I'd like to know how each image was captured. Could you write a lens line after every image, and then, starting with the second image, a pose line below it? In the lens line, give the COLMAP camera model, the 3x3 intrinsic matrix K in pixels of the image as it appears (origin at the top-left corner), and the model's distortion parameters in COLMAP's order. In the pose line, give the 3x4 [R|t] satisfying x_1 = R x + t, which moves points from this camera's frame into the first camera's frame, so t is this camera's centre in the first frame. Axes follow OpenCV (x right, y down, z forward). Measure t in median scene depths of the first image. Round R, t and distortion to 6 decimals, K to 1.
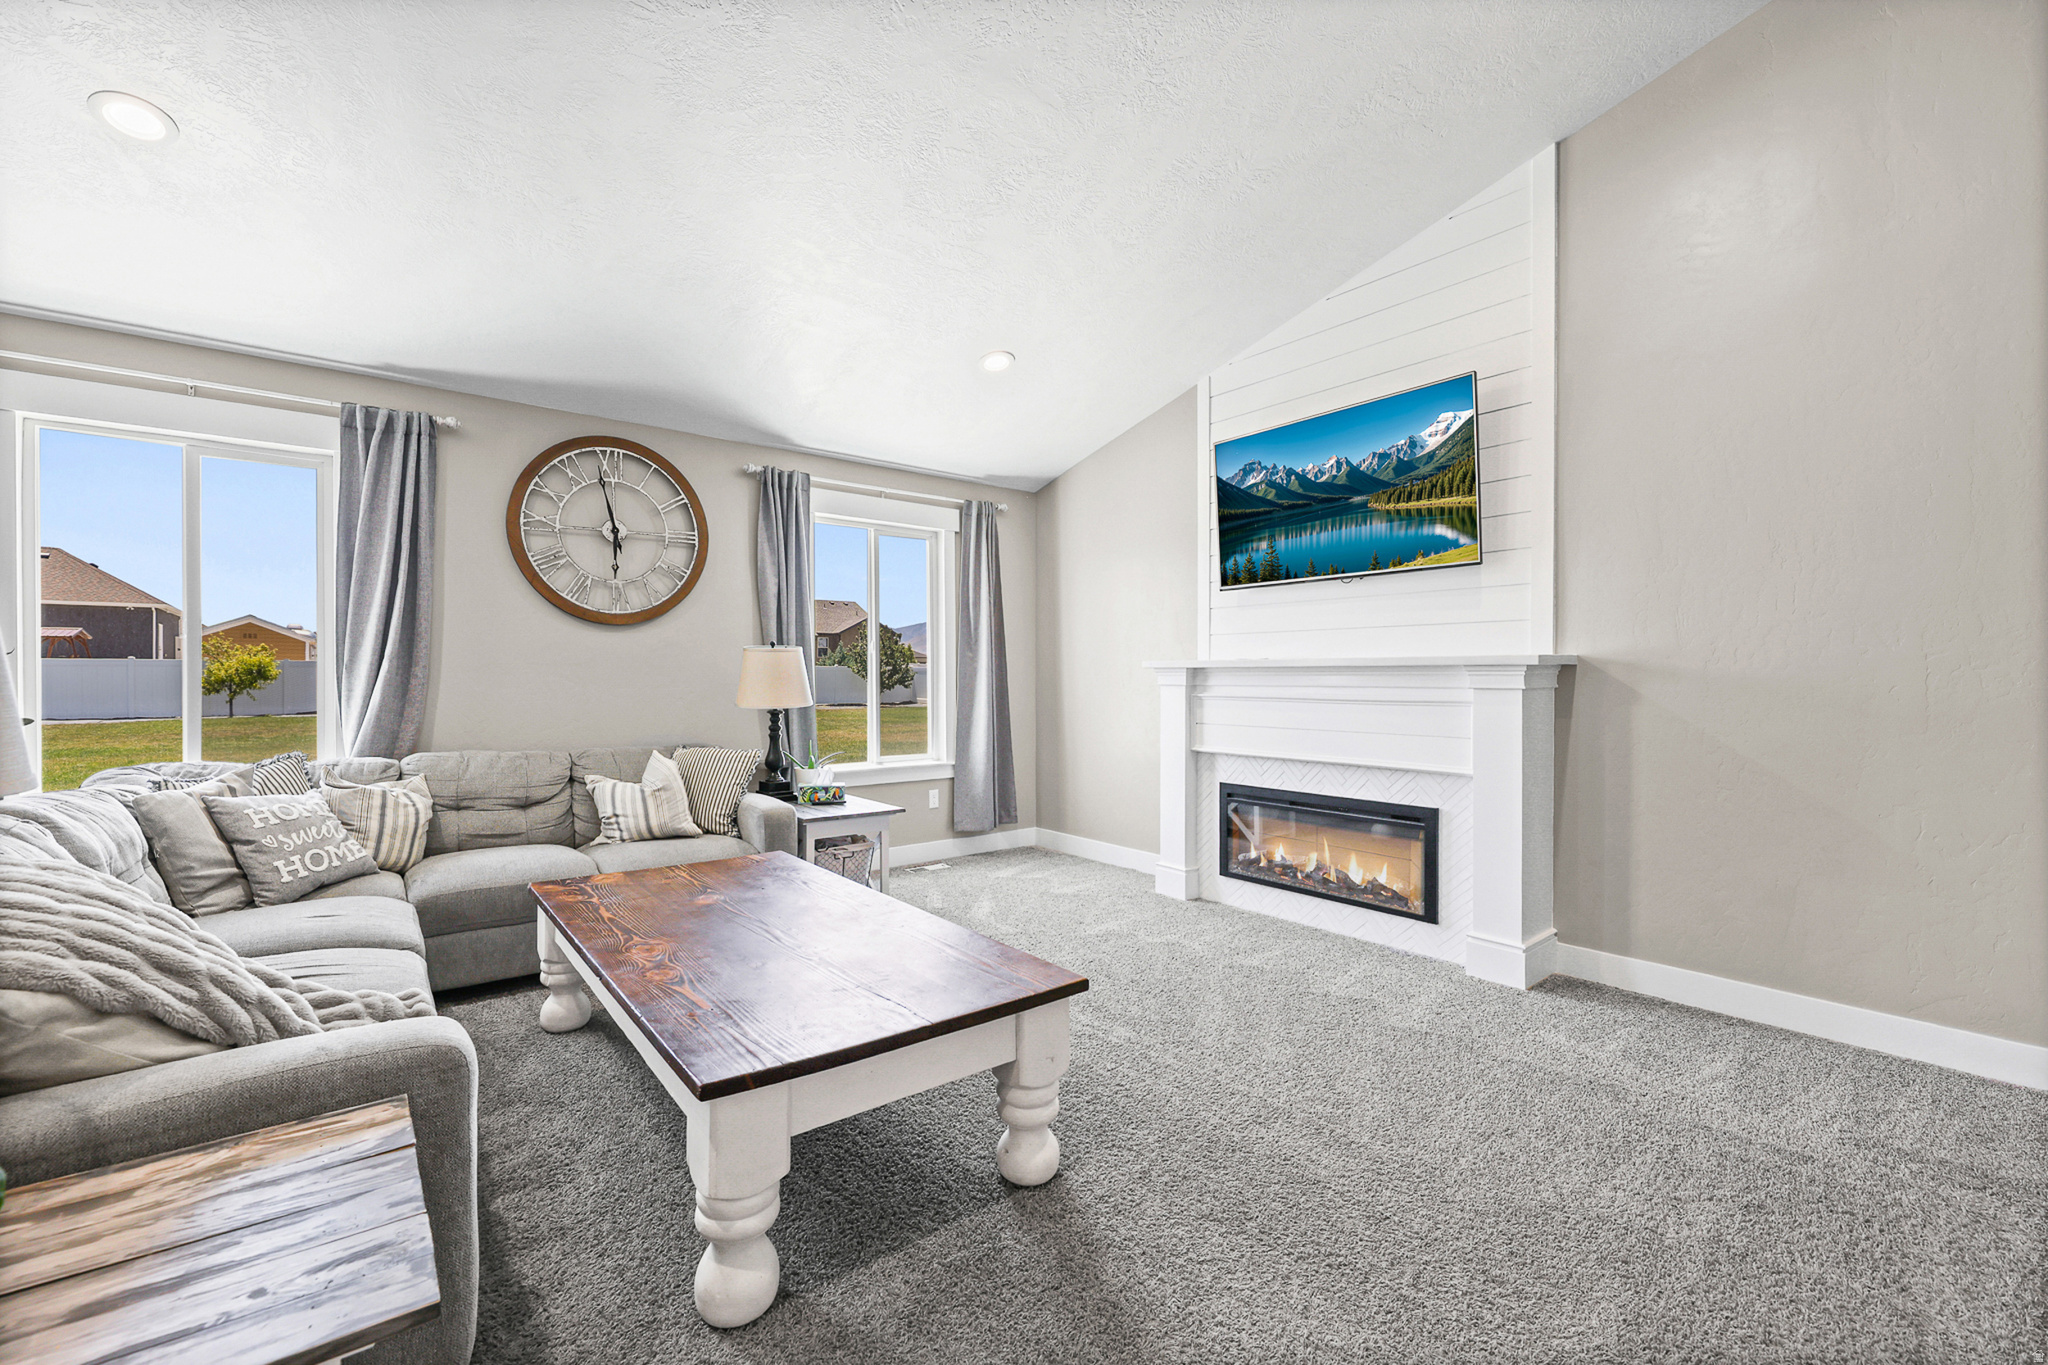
lens RADIAL K [[869.7, 0, 1009.2], [0, 869.7, 689.2], [0, 0, 1]] dist [0.026322, 0.000074]
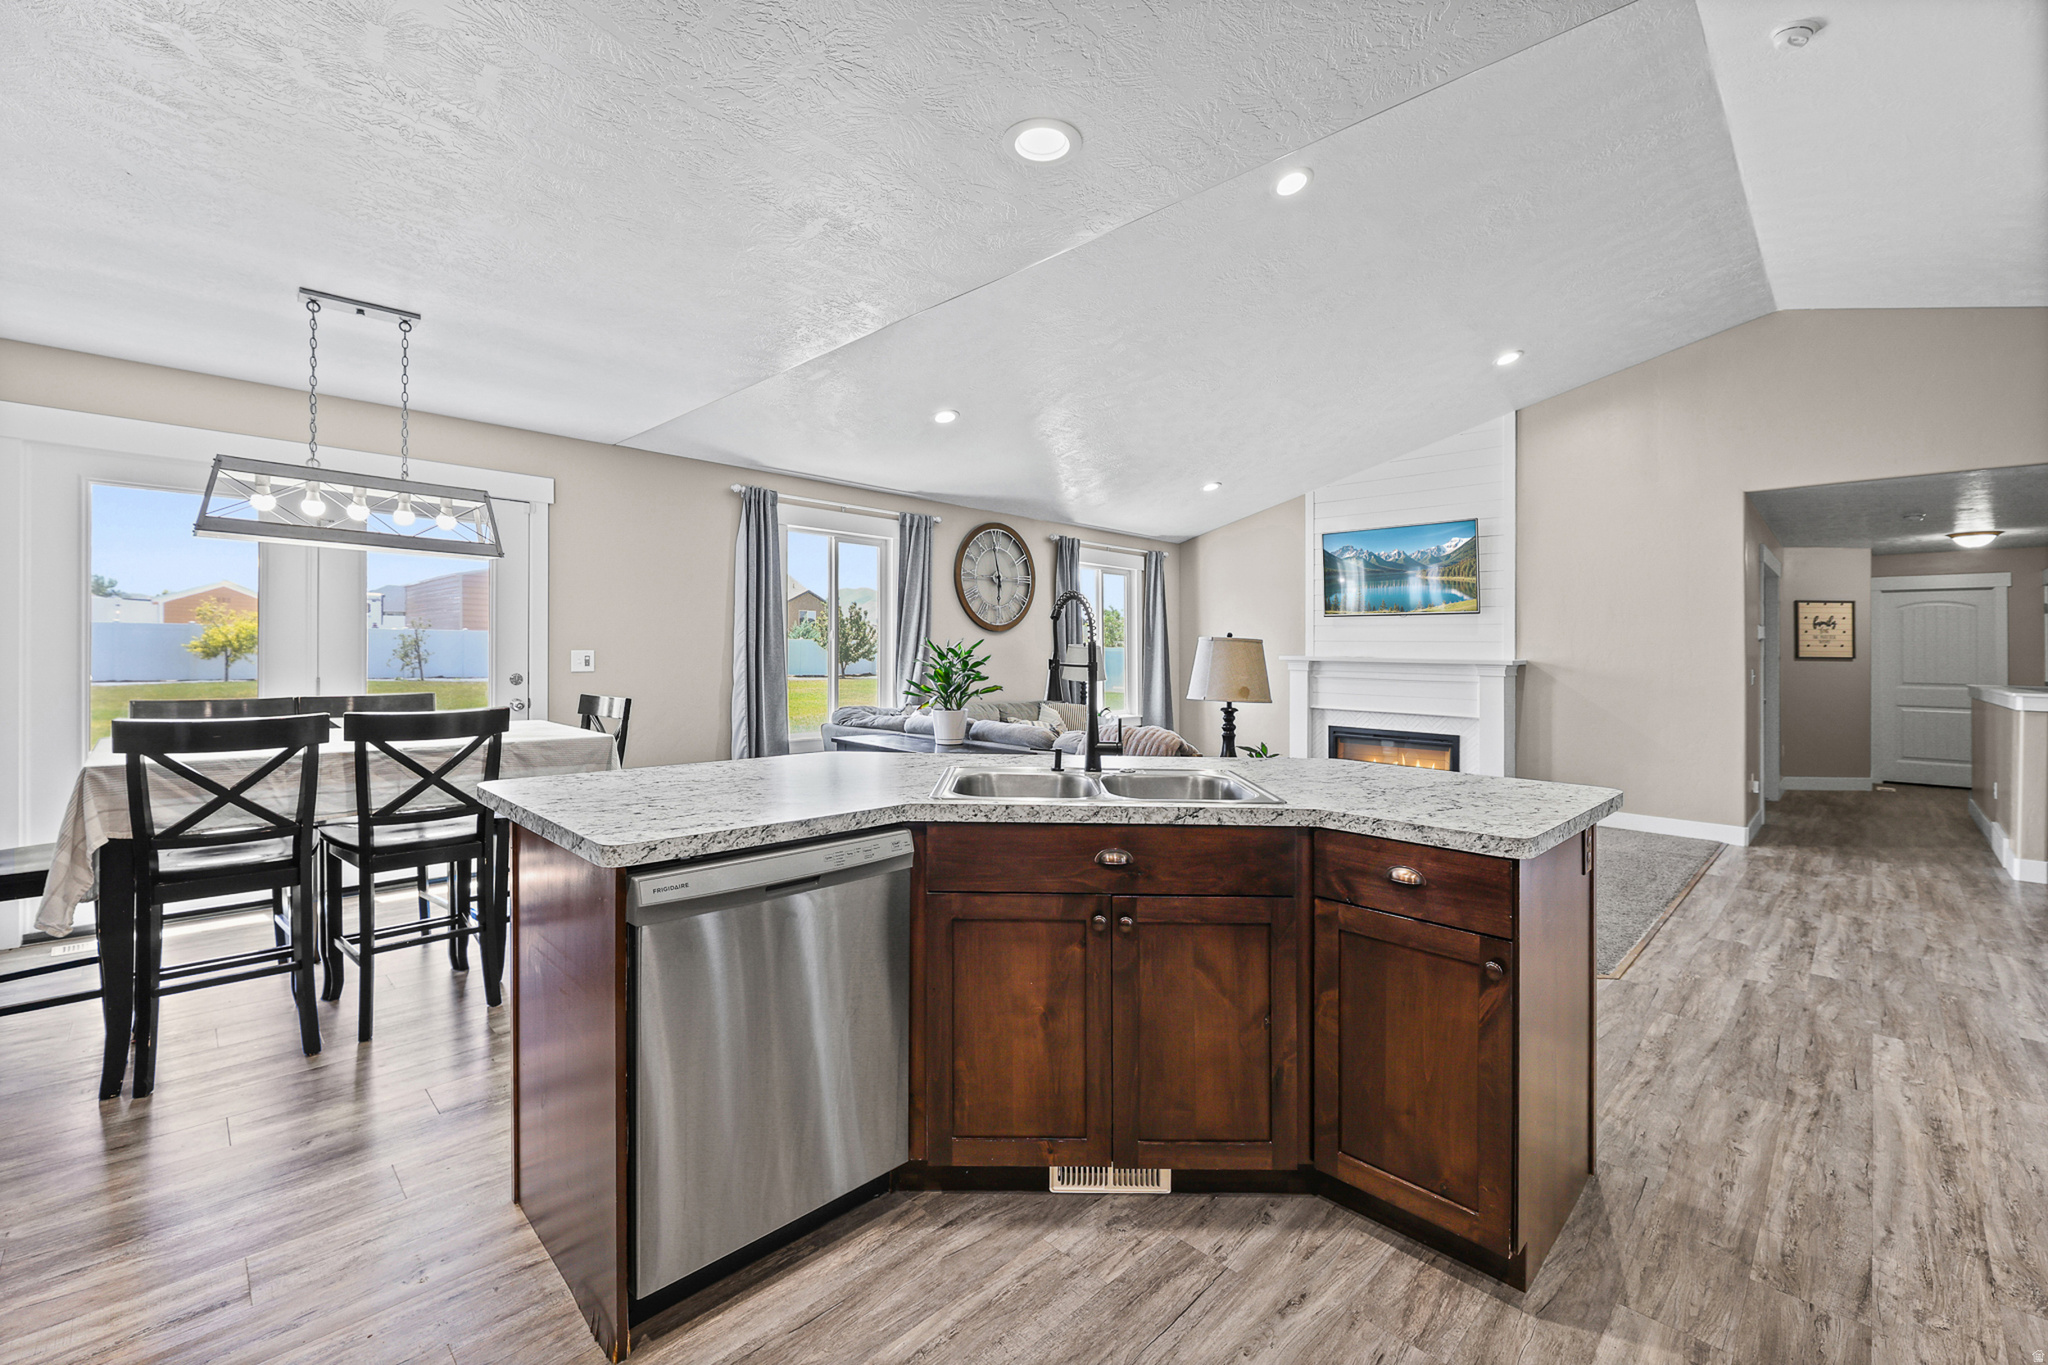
lens RADIAL K [[851.3, 0, 1009.8], [0, 851.3, 660.4], [0, 0, 1]] dist [0.001019, 0.000148]
pose [[0.994114, 0.014139, 0.107410, -0.611534], [-0.013871, 0.999899, -0.003245, -0.011639], [-0.107445, 0.001736, 0.994210, -0.678467]]
